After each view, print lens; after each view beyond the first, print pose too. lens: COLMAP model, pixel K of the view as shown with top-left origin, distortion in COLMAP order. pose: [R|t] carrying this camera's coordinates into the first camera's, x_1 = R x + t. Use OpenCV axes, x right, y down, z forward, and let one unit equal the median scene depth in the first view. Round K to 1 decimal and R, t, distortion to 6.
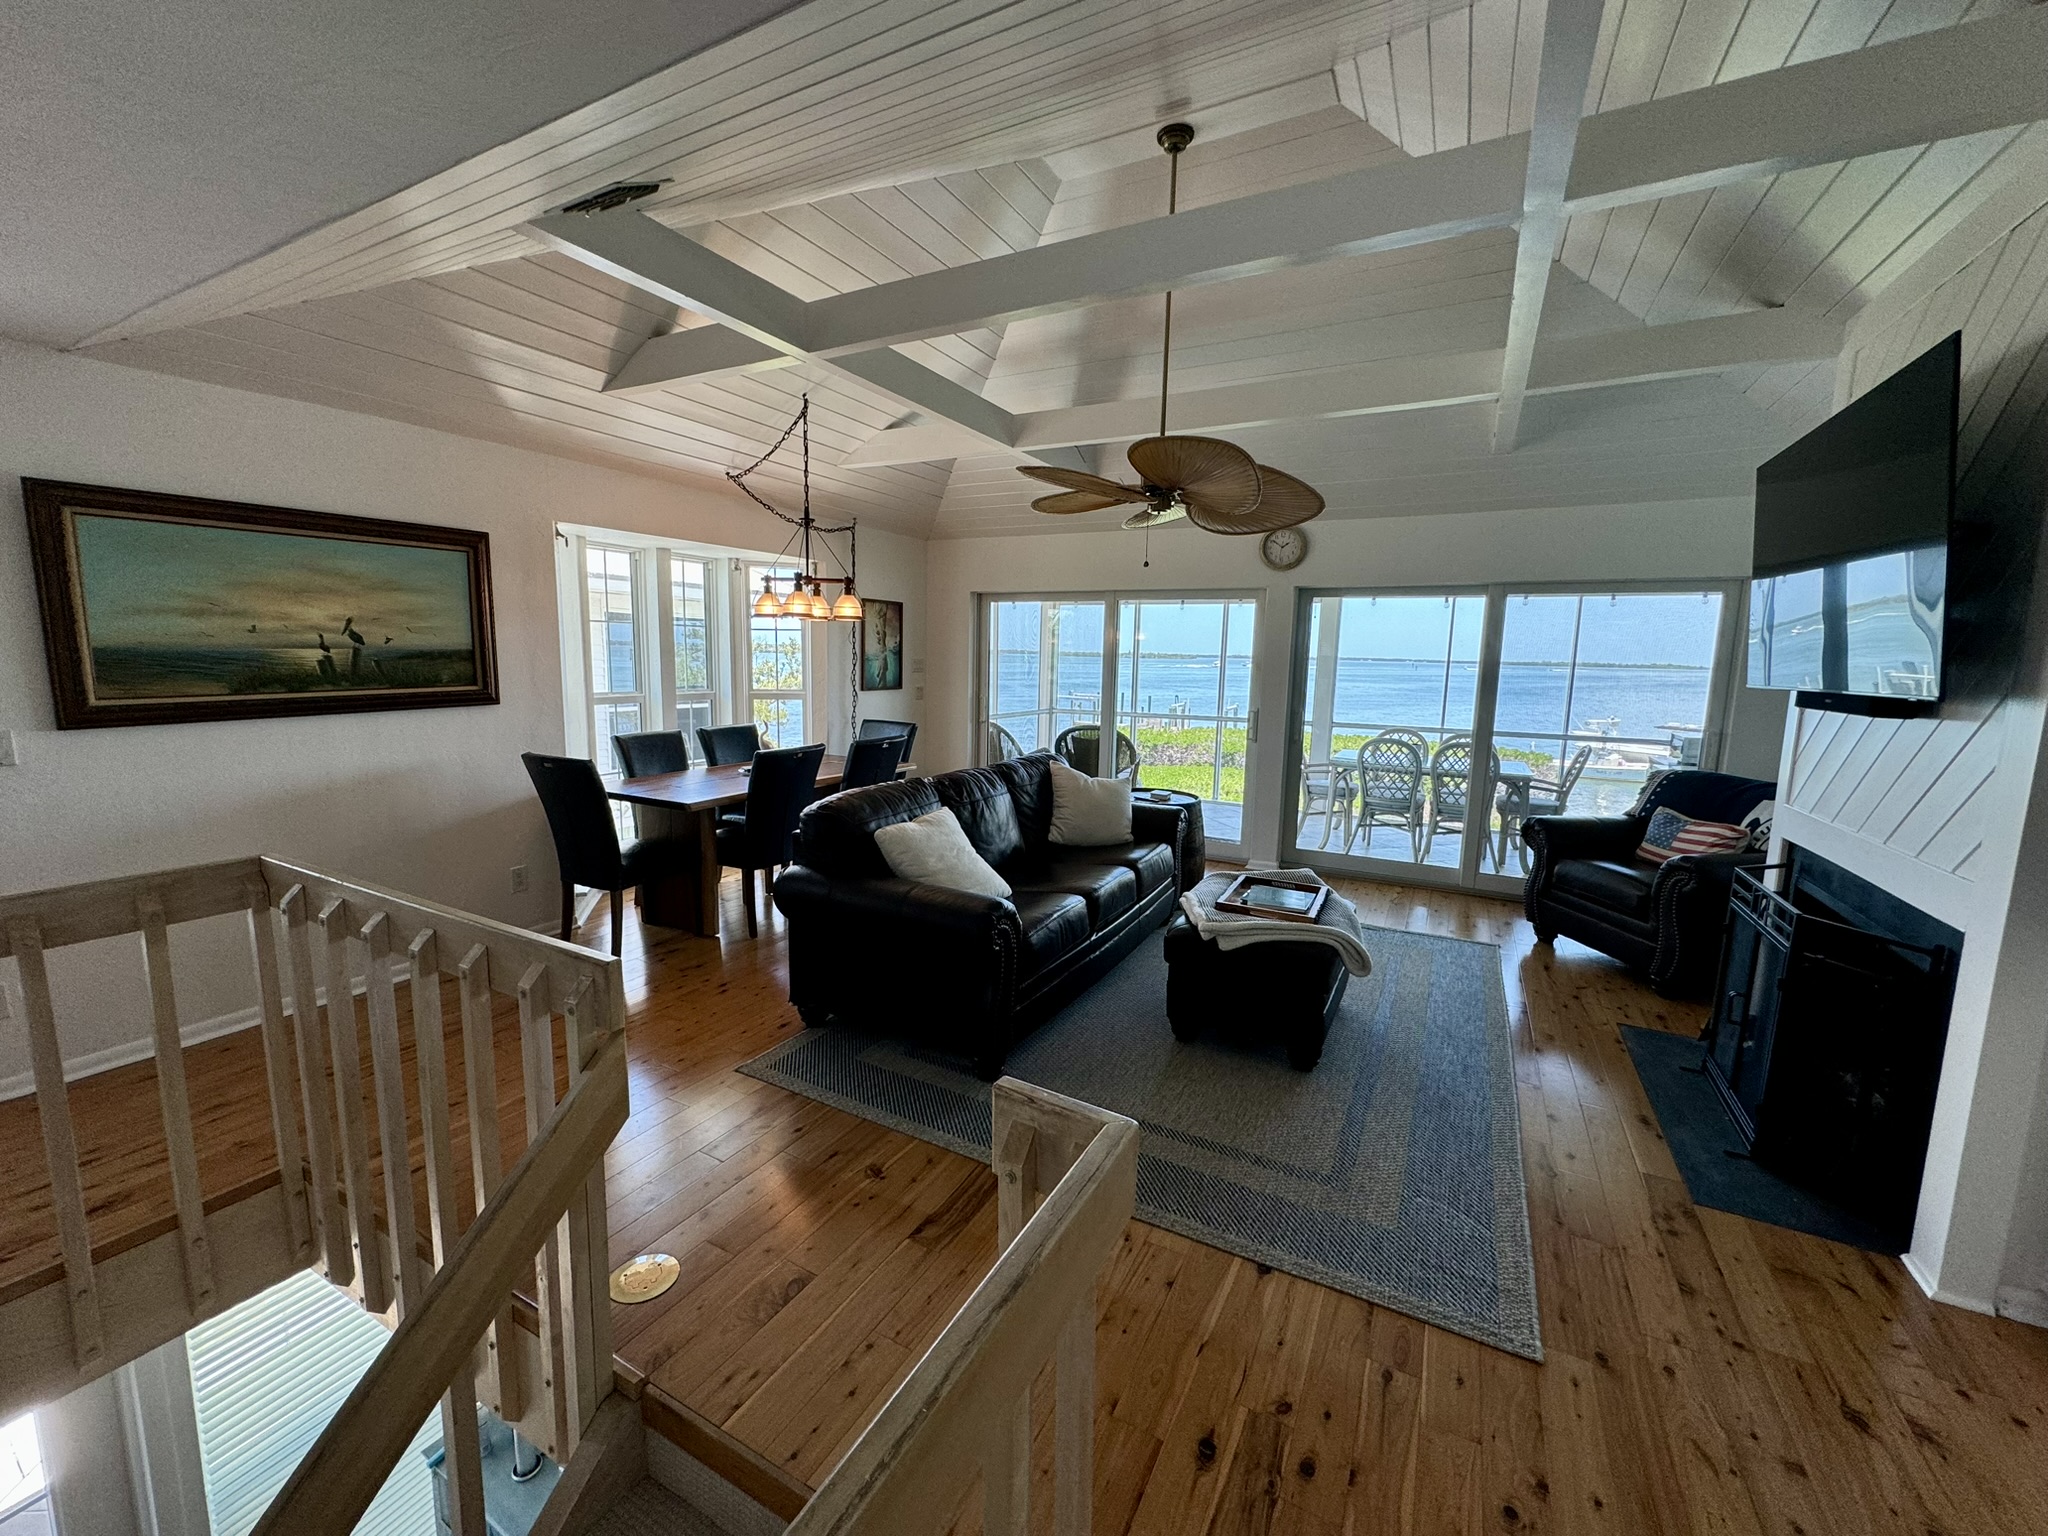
lens RADIAL K [[815.3, 0, 1024.0], [0, 815.3, 768.0], [0, 0, 1]] dist [-0.002719, -0.000155]
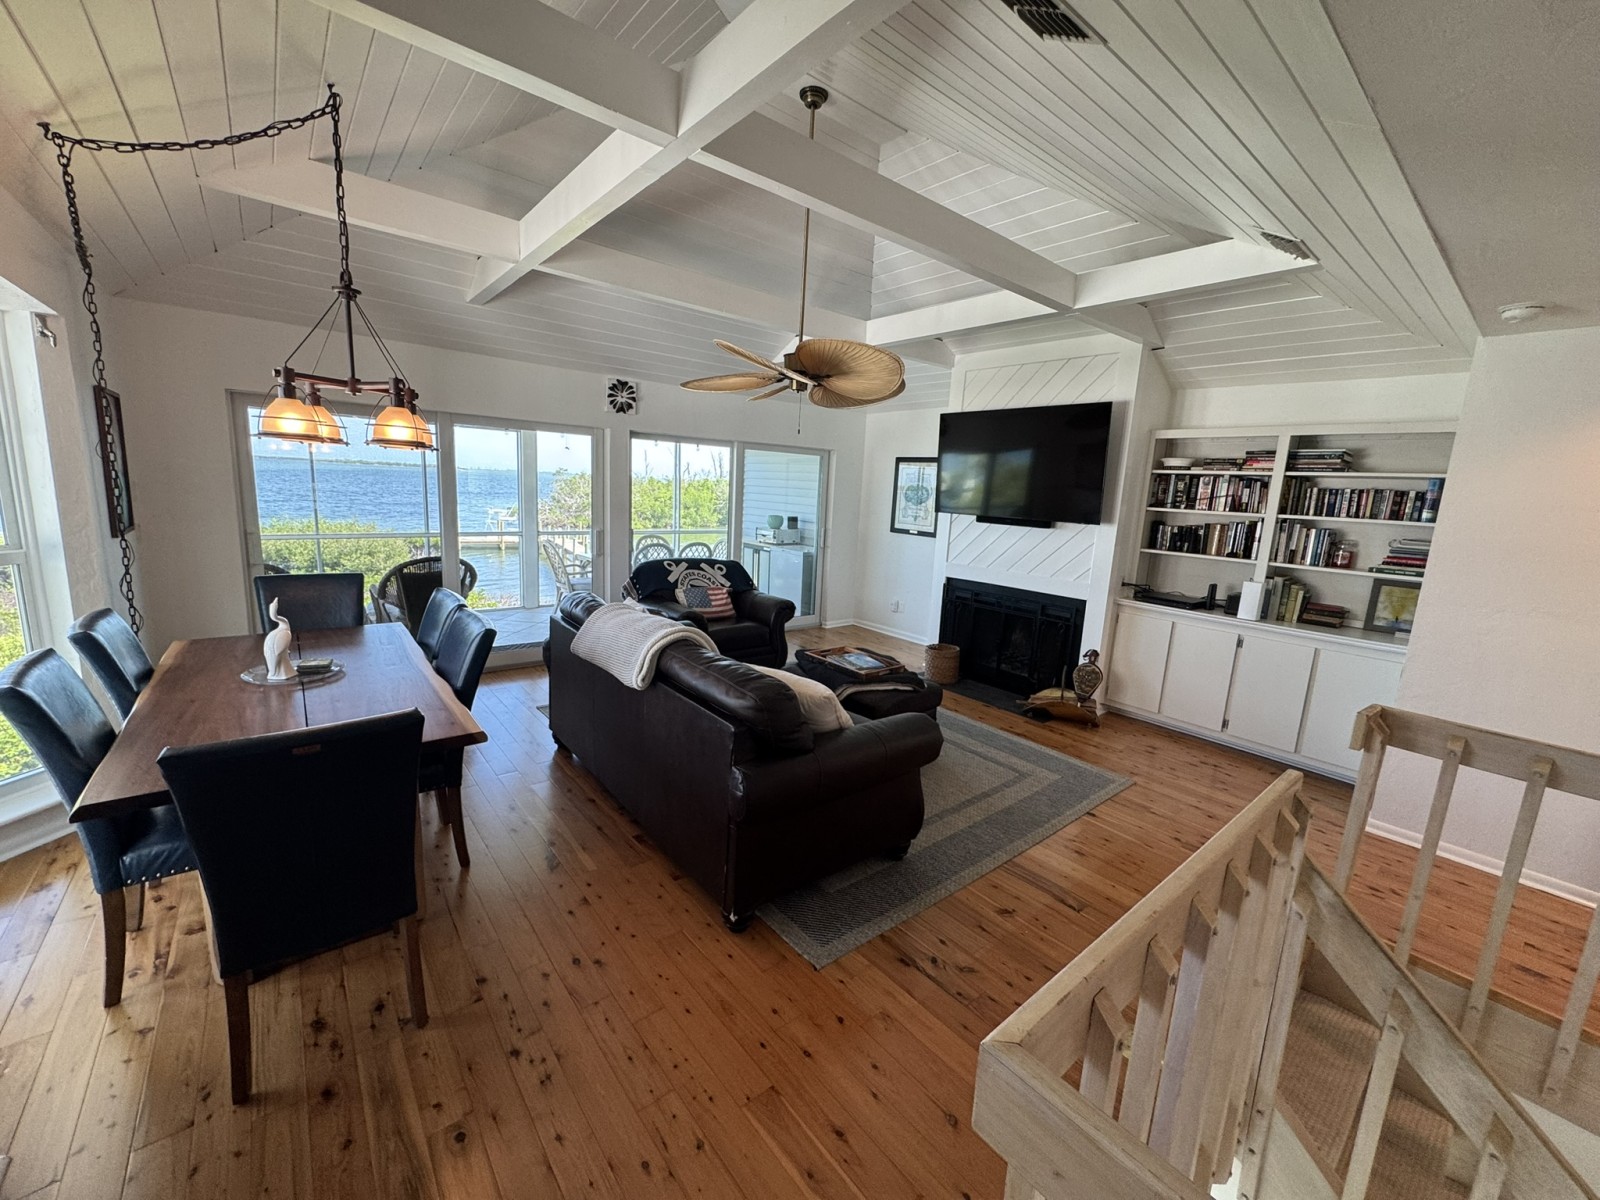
lens RADIAL K [[636.9, 0, 800.0], [0, 636.9, 600.0], [0, 0, 1]] dist [-0.002719, -0.000155]
pose [[0.386671, -0.165475, 0.907251, -1.103968], [0.086586, 0.985939, 0.142924, -0.178689], [-0.918144, 0.023290, 0.395562, 0.827369]]
